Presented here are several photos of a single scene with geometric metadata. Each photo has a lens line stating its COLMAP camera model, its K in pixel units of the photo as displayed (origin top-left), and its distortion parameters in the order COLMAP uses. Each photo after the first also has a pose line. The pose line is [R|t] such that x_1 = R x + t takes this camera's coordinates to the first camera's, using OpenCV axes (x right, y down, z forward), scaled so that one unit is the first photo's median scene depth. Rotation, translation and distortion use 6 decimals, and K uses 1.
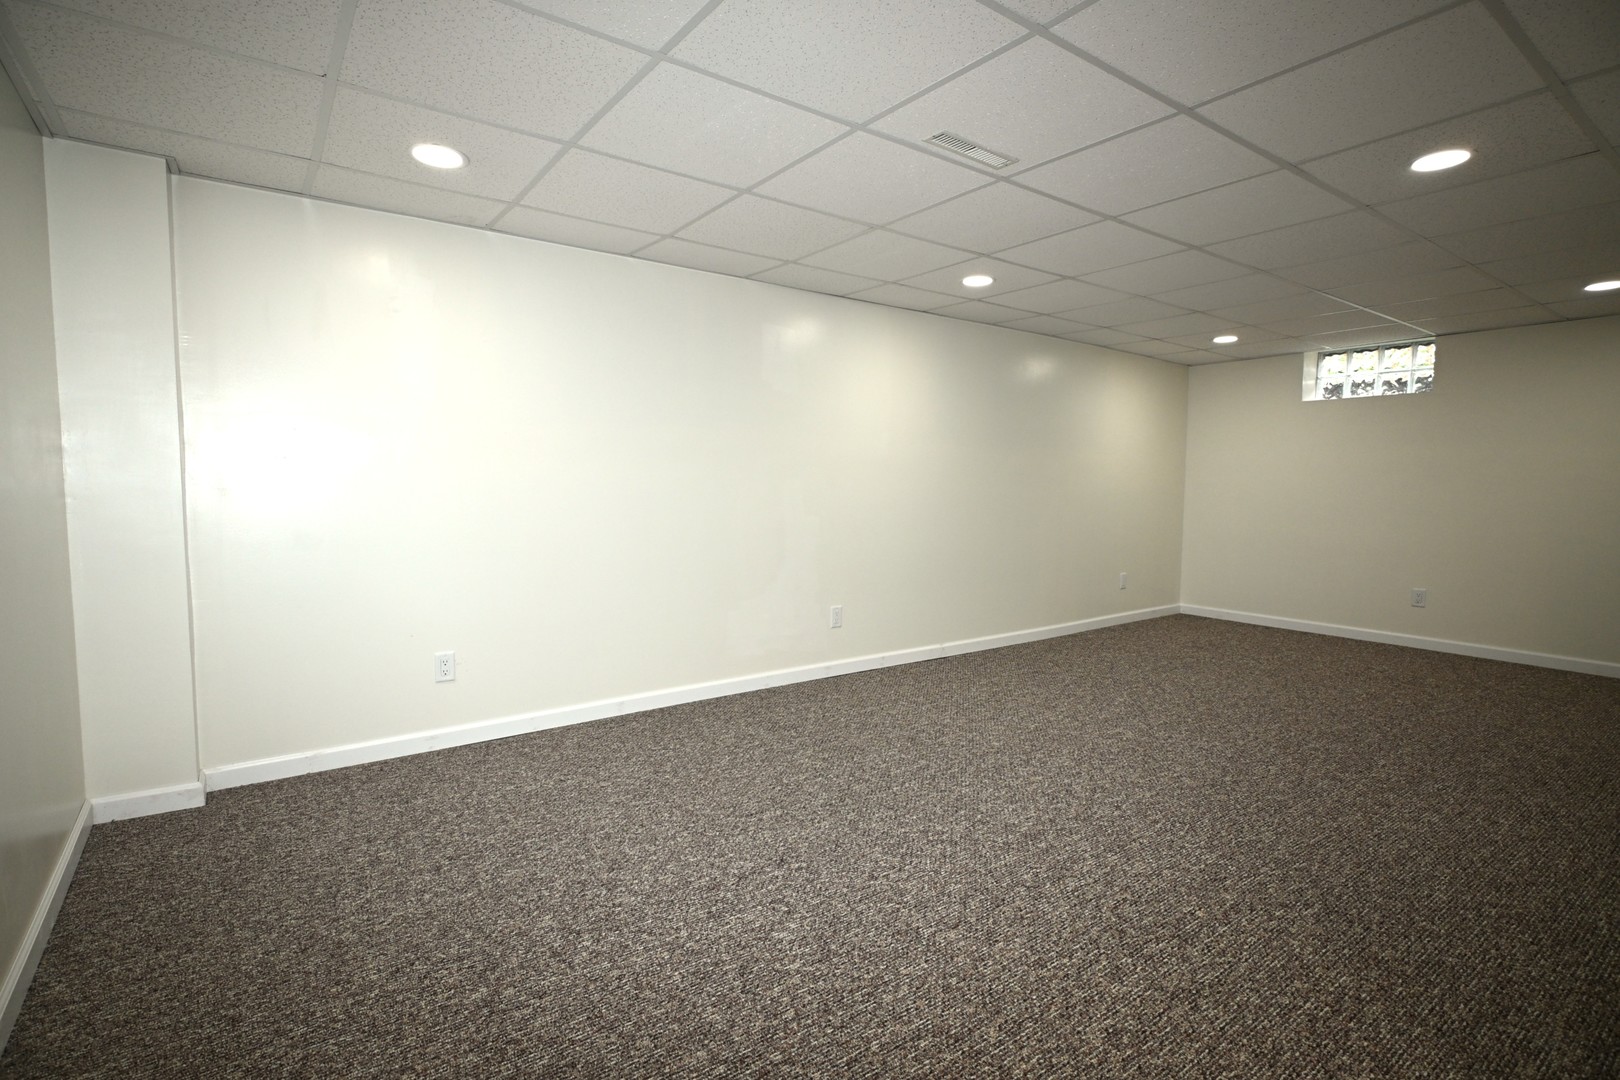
lens RADIAL K [[788.4, 0, 805.3], [0, 788.4, 540.1], [0, 0, 1]] dist [-0.000233, 0.001486]
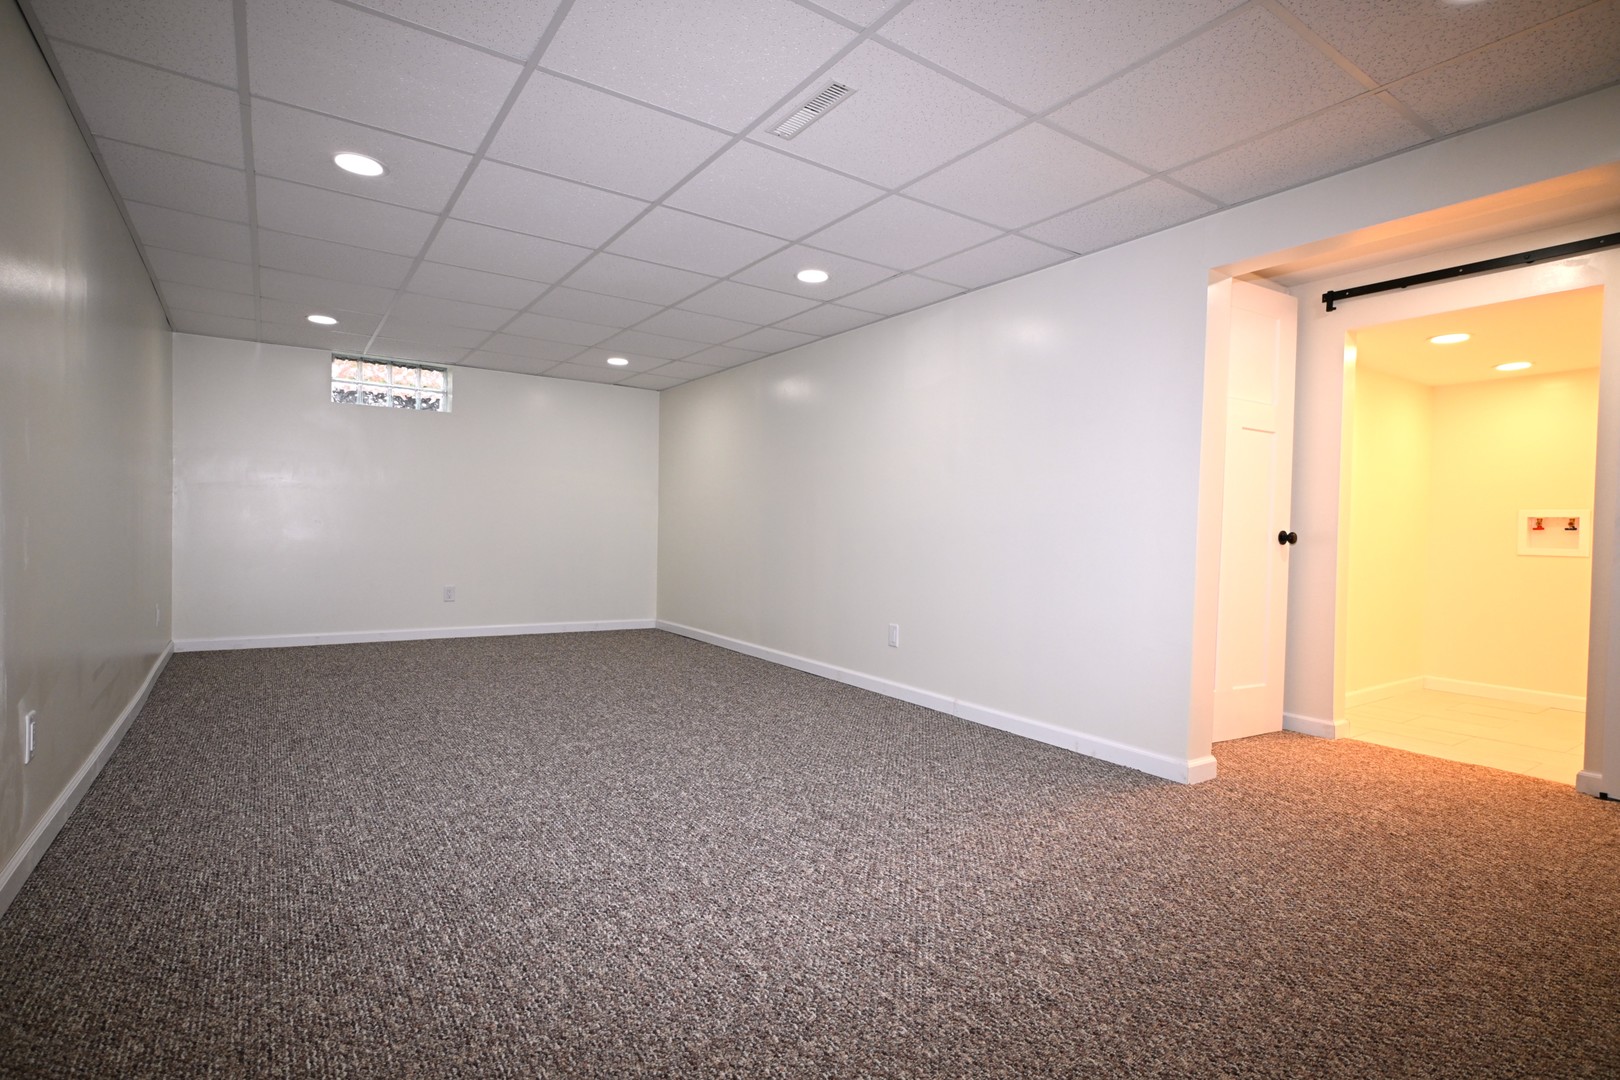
lens RADIAL K [[788.4, 0, 805.5], [0, 788.4, 541.3], [0, 0, 1]] dist [-0.000233, 0.001486]
pose [[0.029314, -0.024598, 0.999268, -0.546033], [0.050474, 0.998458, 0.023098, -0.003682], [-0.998295, 0.049760, 0.030510, 0.738653]]
